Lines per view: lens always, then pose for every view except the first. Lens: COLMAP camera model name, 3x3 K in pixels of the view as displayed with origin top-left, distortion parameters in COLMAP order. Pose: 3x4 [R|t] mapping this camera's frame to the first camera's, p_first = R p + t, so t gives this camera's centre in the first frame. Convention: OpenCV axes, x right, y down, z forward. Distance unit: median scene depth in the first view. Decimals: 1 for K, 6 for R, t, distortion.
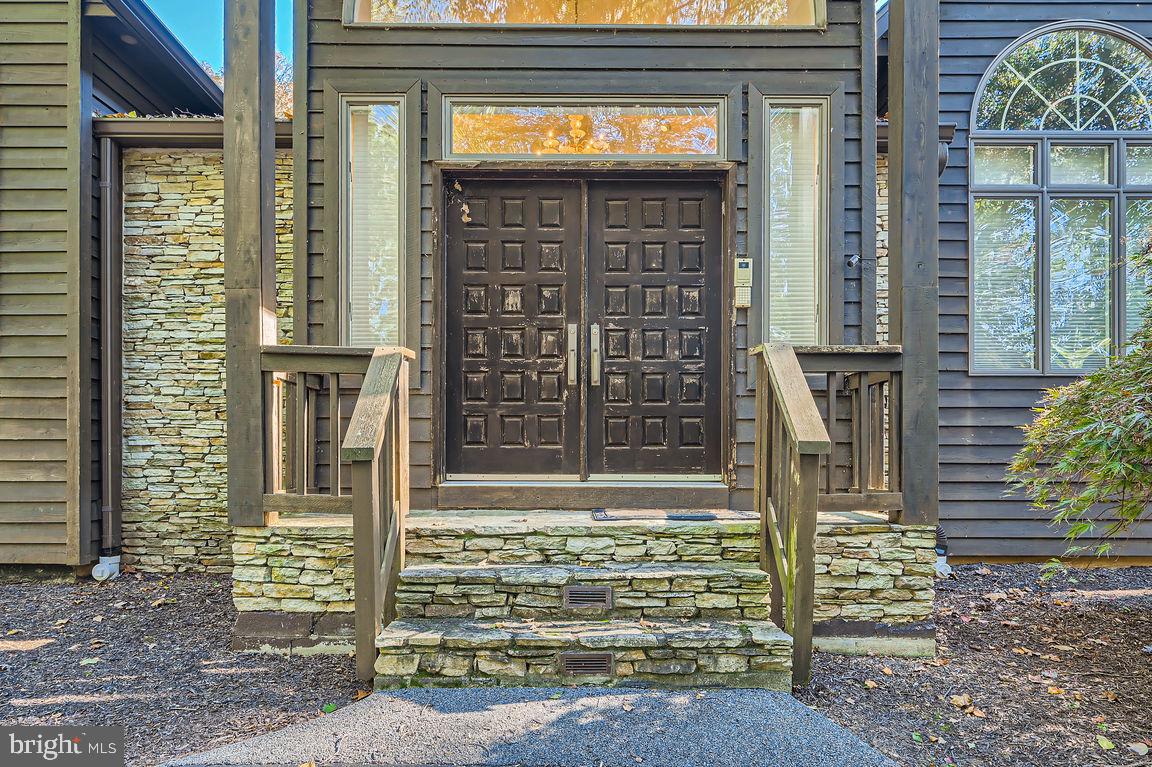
lens RADIAL K [[622.4, 0, 576.0], [0, 622.4, 383.5], [0, 0, 1]] dist [-0.002456, -0.000197]
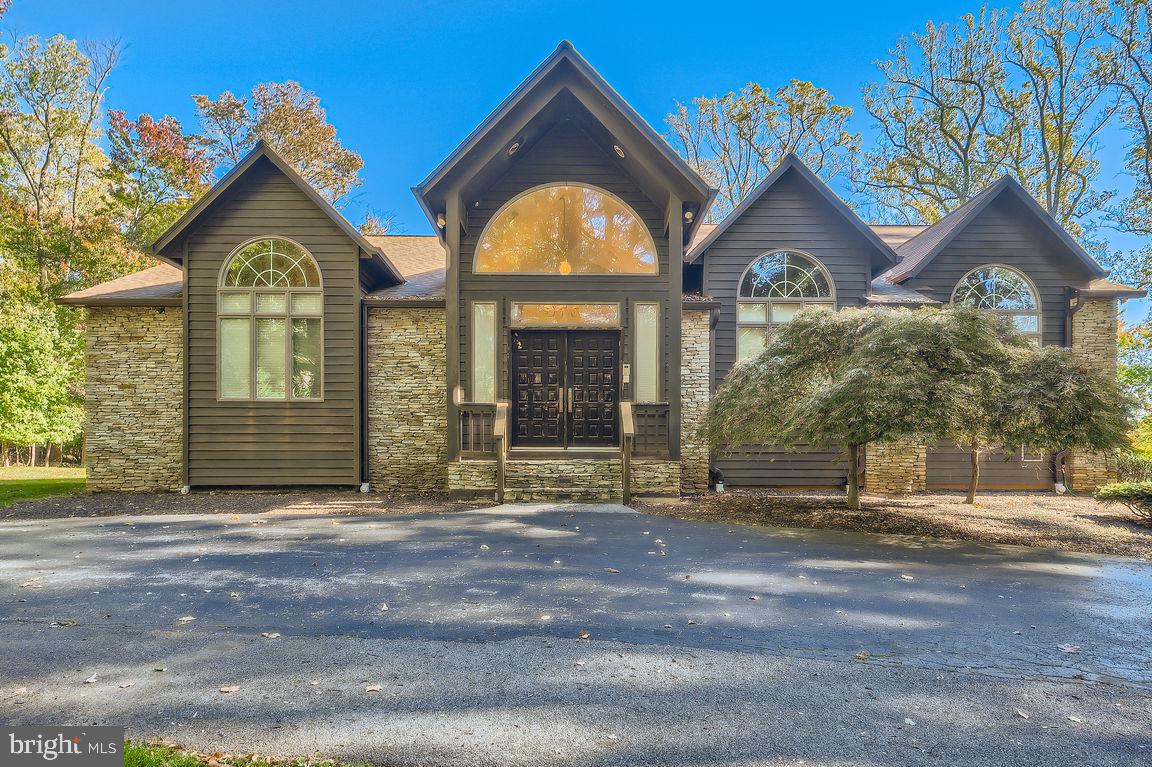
lens RADIAL K [[656.7, 0, 576.0], [0, 656.7, 383.5], [0, 0, 1]] dist [0.000911, -0.000002]
pose [[0.999966, 0.000662, 0.008226, 0.033987], [-0.000719, 0.999975, 0.007011, -0.136386], [-0.008221, -0.007016, 0.999942, -1.730378]]
